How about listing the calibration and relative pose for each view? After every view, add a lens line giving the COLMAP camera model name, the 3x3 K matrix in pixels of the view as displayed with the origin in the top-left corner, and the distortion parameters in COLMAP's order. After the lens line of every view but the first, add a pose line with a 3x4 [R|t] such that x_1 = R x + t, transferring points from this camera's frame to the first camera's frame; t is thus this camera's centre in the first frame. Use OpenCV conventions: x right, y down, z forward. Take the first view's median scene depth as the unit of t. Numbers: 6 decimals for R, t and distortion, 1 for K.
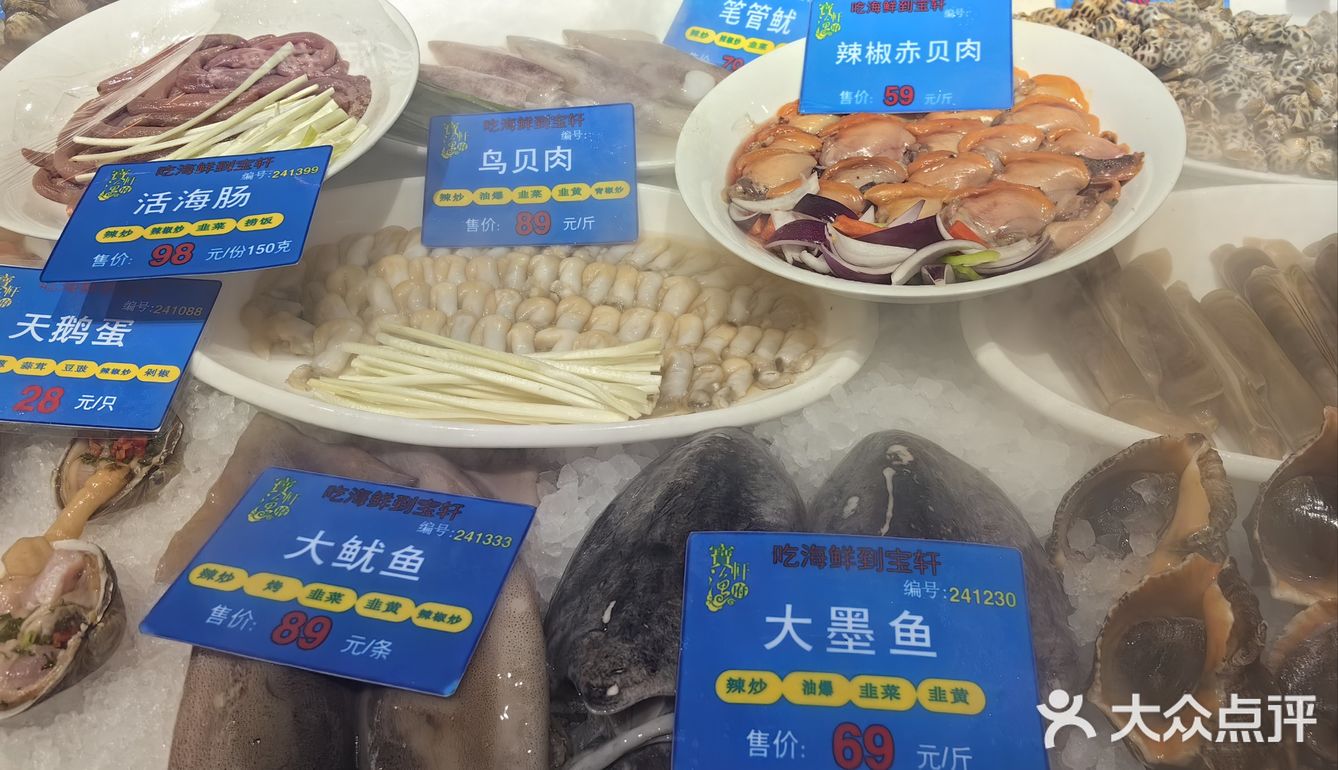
lens RADIAL K [[1042.7, 0, 688.4], [0, 1042.7, 413.0], [0, 0, 1]] dist [0.104492, -0.201889]
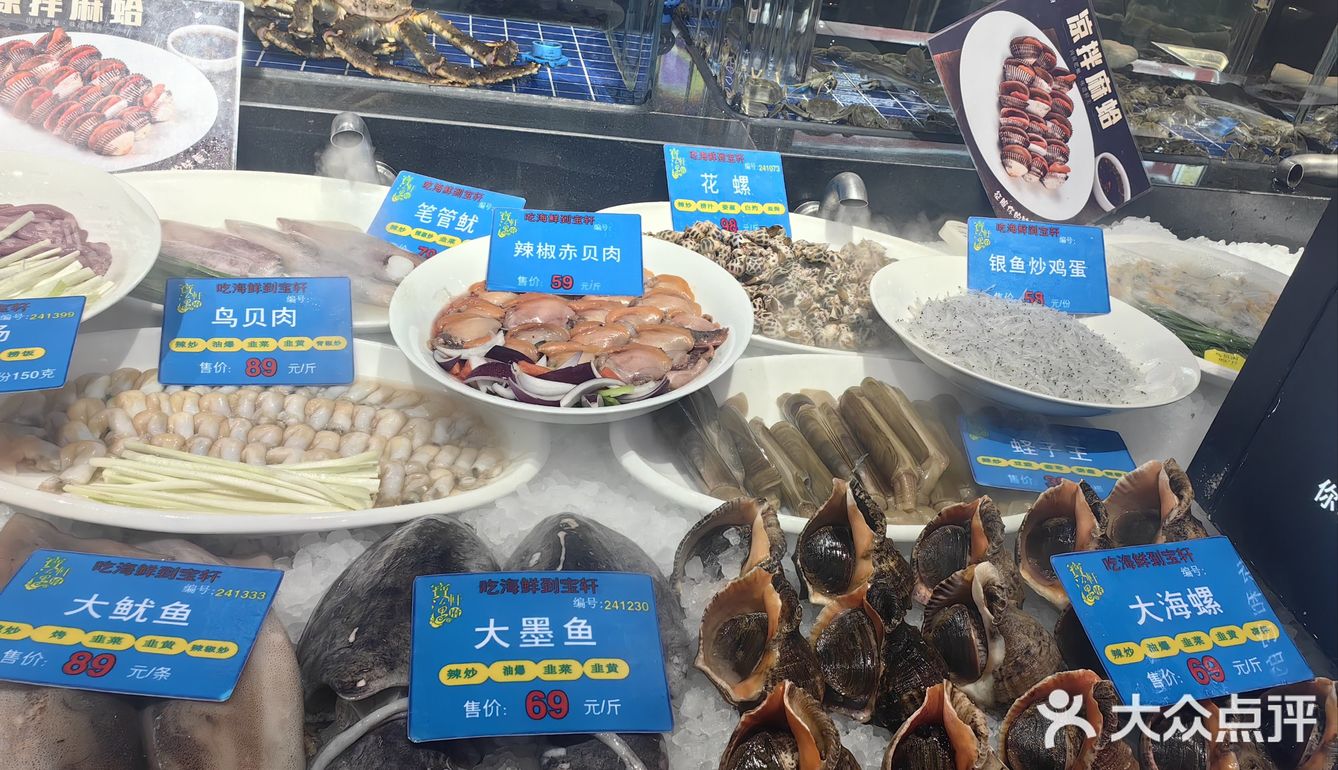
lens RADIAL K [[1047.9, 0, 669.0], [0, 1047.9, 385.0], [0, 0, 1]] dist [-0.014105, -0.007686]
pose [[0.954793, 0.027761, 0.295974, -0.065892], [0.035664, 0.977742, -0.206757, 0.118160], [-0.295126, 0.207965, 0.932551, -0.280954]]
